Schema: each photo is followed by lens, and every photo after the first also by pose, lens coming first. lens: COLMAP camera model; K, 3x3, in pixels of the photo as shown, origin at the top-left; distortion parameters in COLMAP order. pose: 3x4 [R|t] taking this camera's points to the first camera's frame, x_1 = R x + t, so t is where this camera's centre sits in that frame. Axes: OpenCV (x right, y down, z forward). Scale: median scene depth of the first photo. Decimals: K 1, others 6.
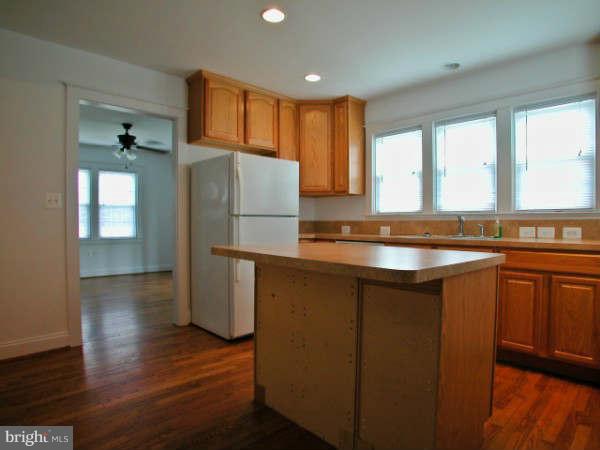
lens RADIAL K [[362.9, 0, 308.4], [0, 362.9, 226.6], [0, 0, 1]] dist [-0.123623, 0.057371]
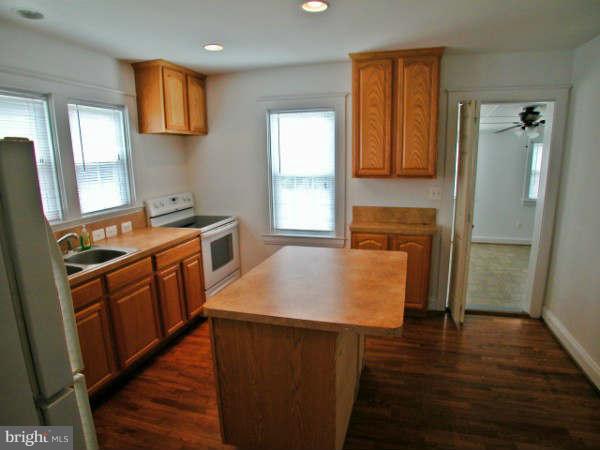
lens RADIAL K [[362.9, 0, 308.4], [0, 362.9, 226.6], [0, 0, 1]] dist [-0.123623, 0.057371]
pose [[-0.493945, -0.170843, 0.852544, -0.398357], [0.022135, 0.977718, 0.208752, -0.158146], [-0.869211, 0.121983, -0.479158, 0.754771]]
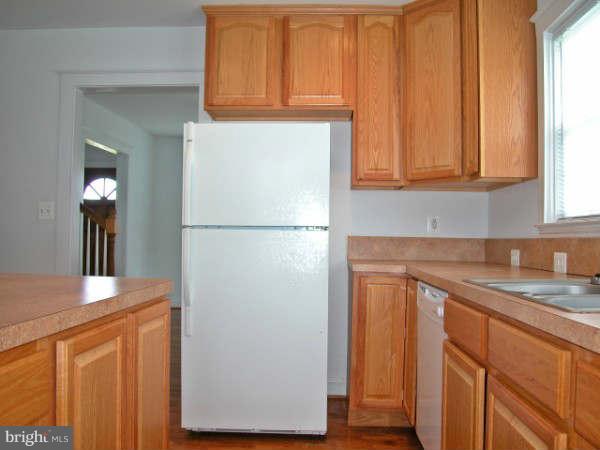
lens RADIAL K [[529.6, 0, 300.0], [0, 529.6, 225.0], [0, 0, 1]] dist [-0.063992, 0.003137]
pose [[0.687856, -0.011977, -0.725748, 0.462434], [-0.018997, 0.999224, -0.034495, -0.005622], [0.725599, 0.037515, 0.687095, 0.419688]]
